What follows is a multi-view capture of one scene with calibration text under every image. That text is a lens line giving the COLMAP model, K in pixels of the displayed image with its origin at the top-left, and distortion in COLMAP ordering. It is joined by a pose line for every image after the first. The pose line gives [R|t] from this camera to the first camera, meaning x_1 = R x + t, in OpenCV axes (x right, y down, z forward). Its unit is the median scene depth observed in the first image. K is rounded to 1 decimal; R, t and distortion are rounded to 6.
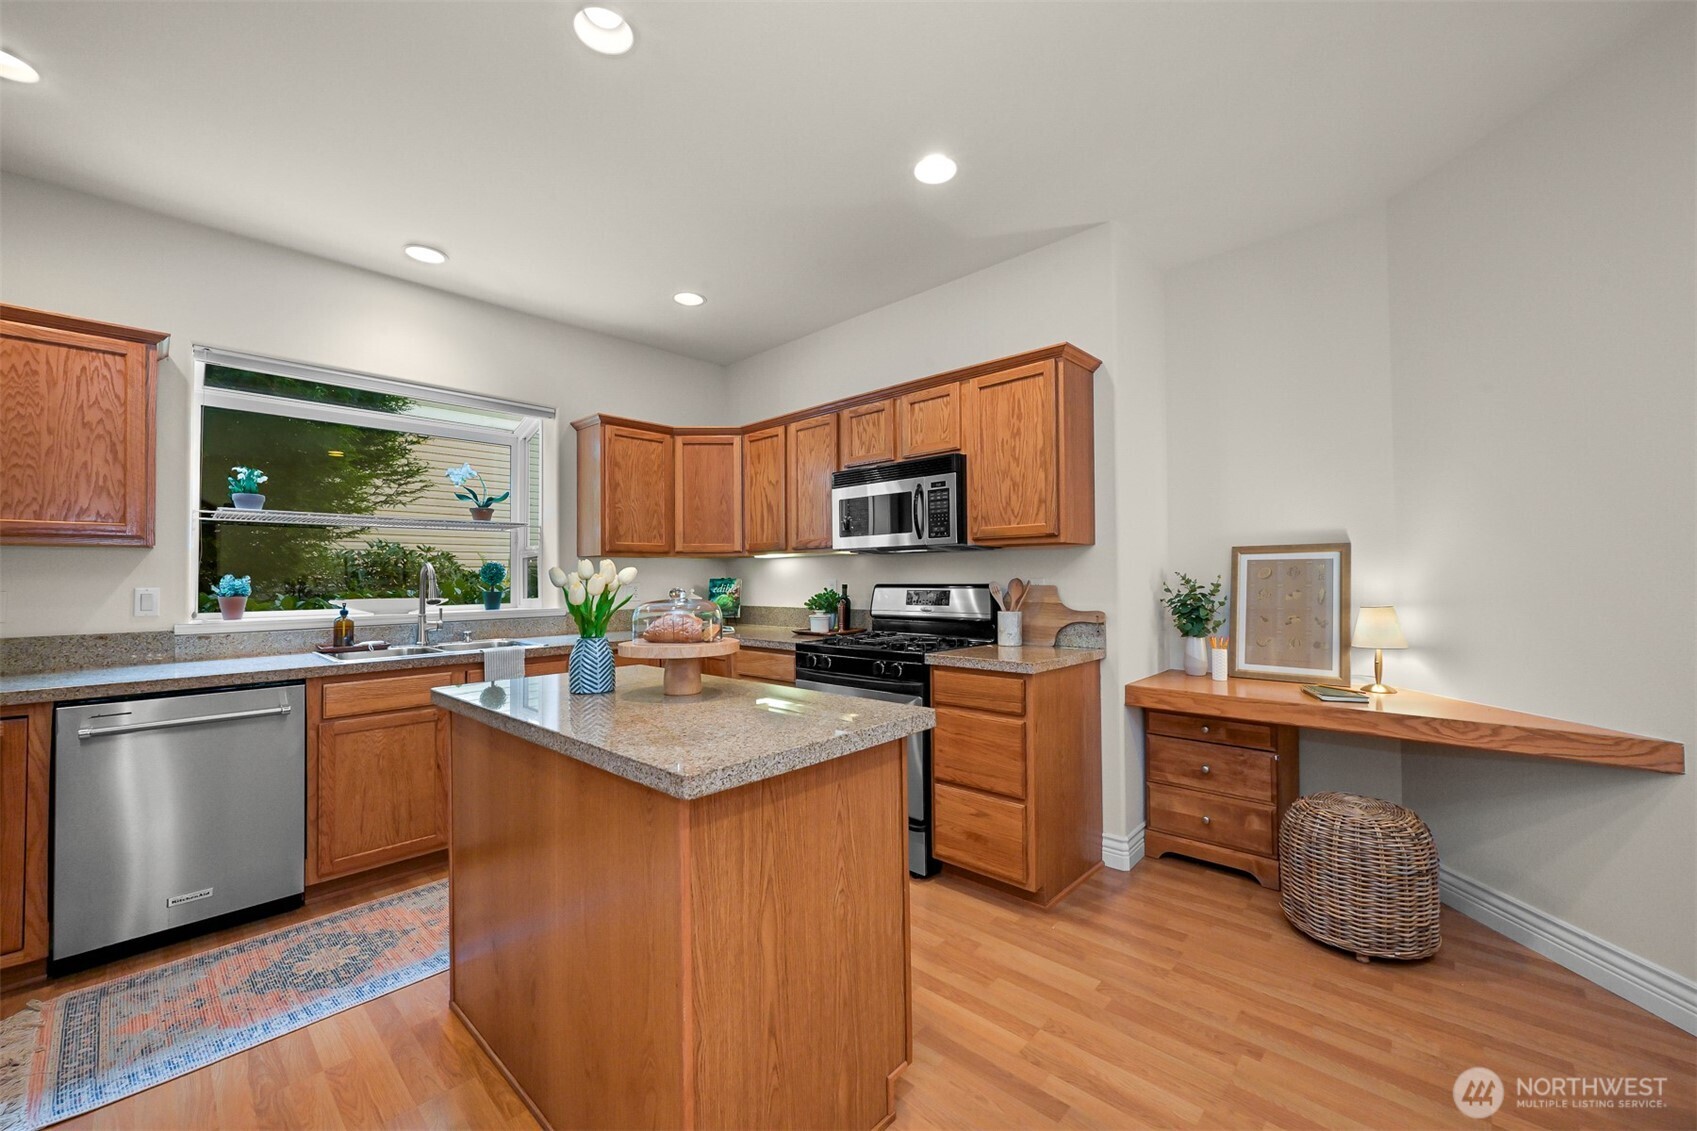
lens RADIAL K [[668.5, 0, 859.0], [0, 668.5, 566.2], [0, 0, 1]] dist [-0.002212, 0.000628]
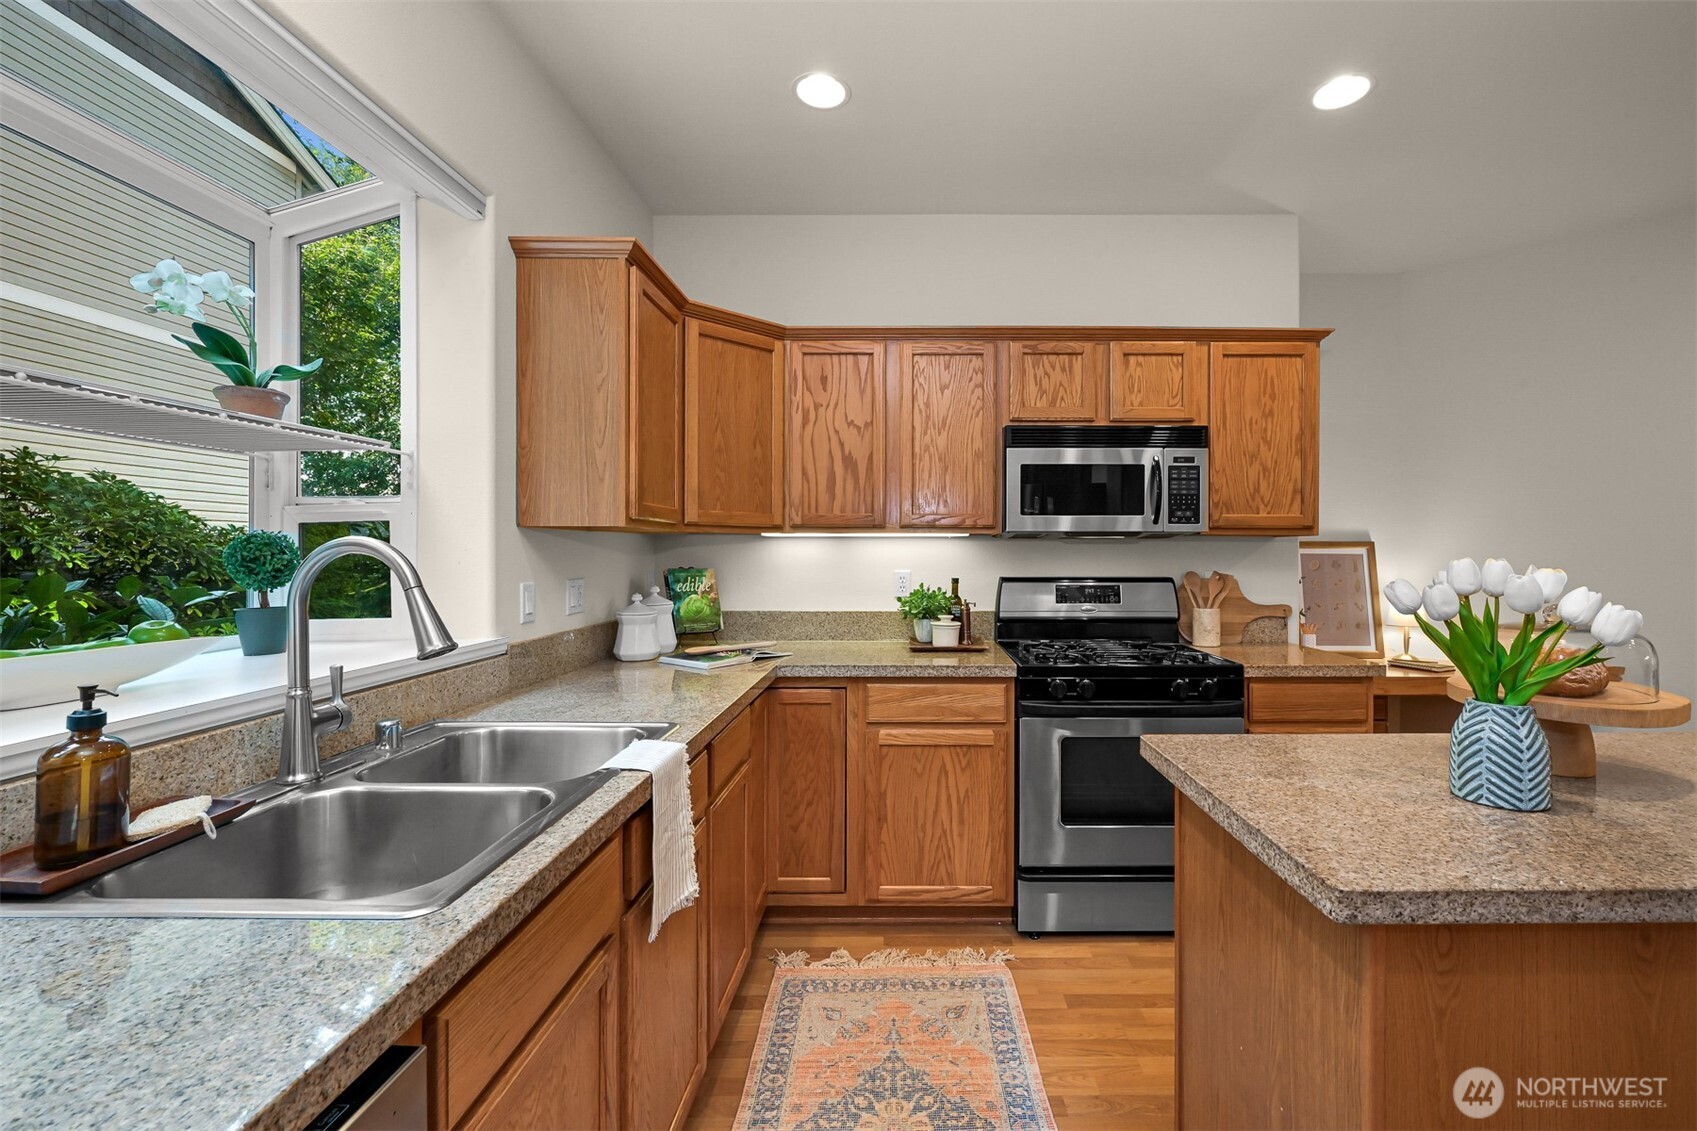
lens RADIAL K [[729.2, 0, 903.2], [0, 729.2, 551.4], [0, 0, 1]] dist [0.000082, -0.000257]
pose [[0.729326, 0.010945, 0.684079, -0.800554], [-0.020017, 0.999785, 0.005344, -0.006382], [-0.683873, -0.017591, 0.729389, 0.605059]]
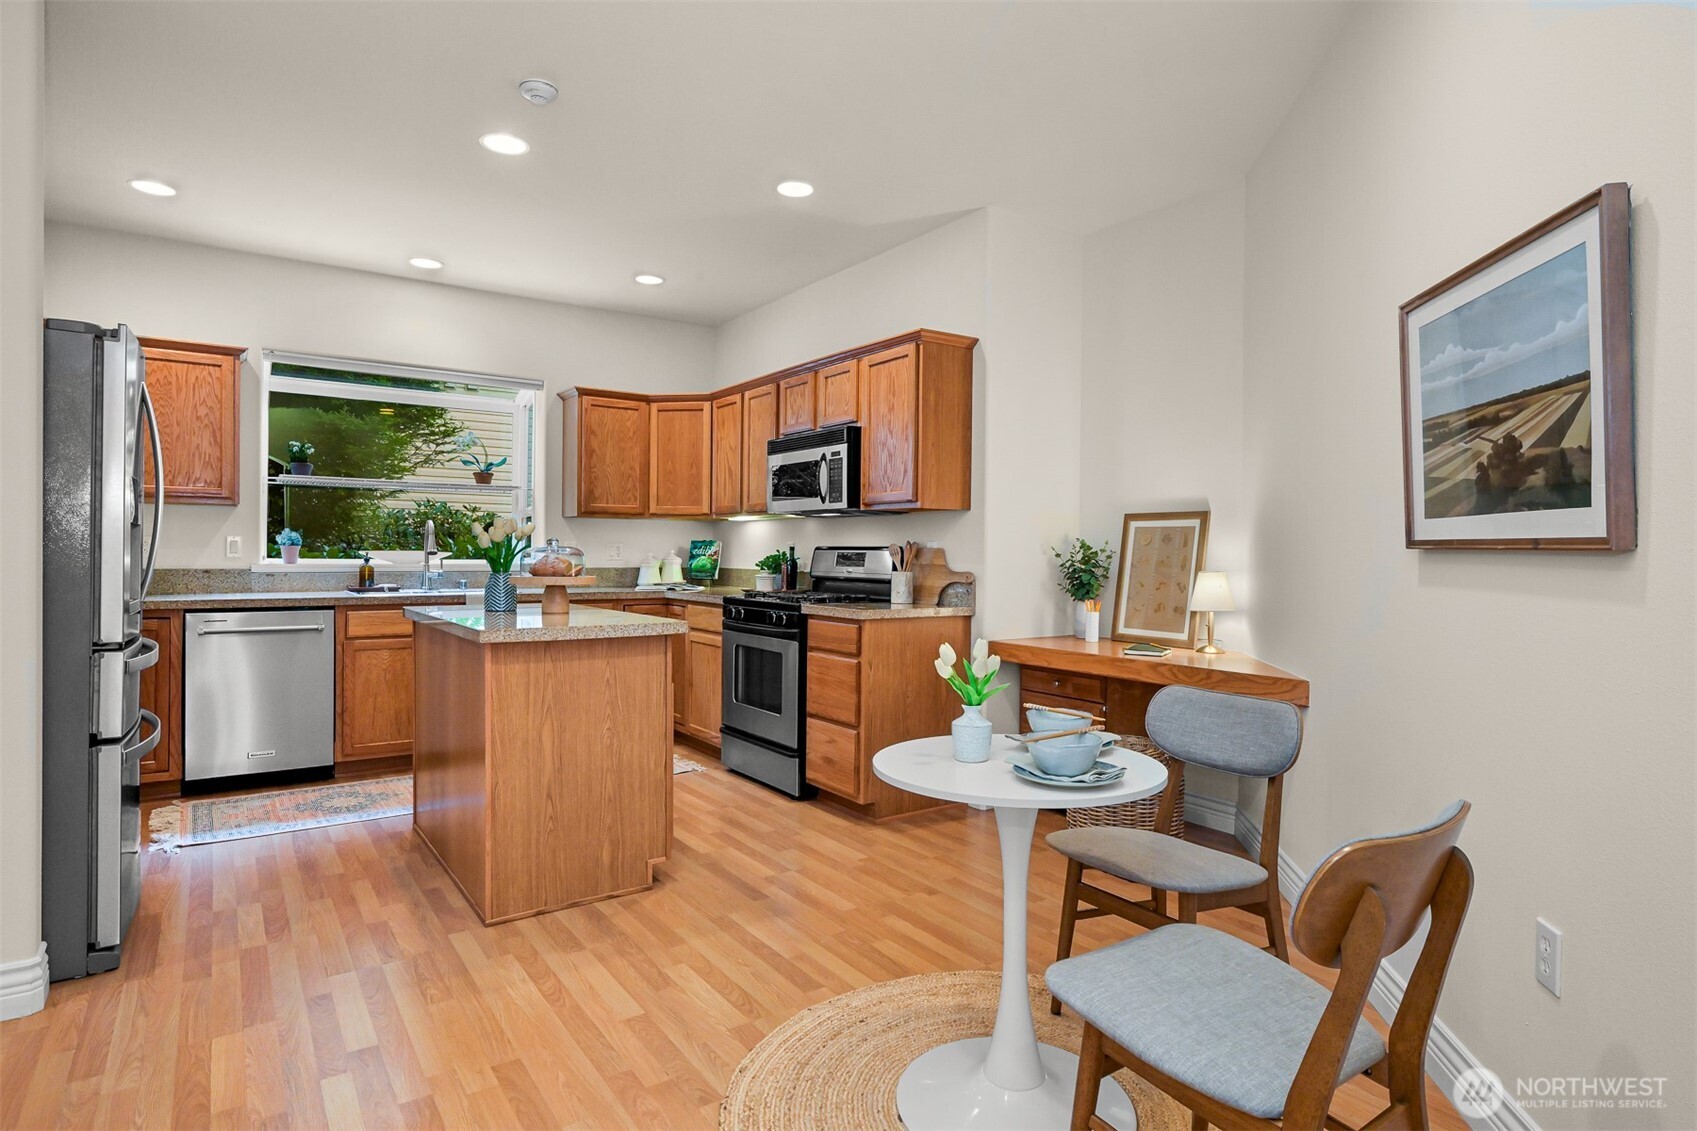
lens RADIAL K [[919.0, 0, 856.5], [0, 919.0, 560.8], [0, 0, 1]] dist [-0.001167, 0.001197]
pose [[0.977070, 0.021172, -0.211865, 0.500490], [-0.015666, 0.999495, 0.027633, 0.010936], [0.212343, -0.023680, 0.976908, -0.493349]]
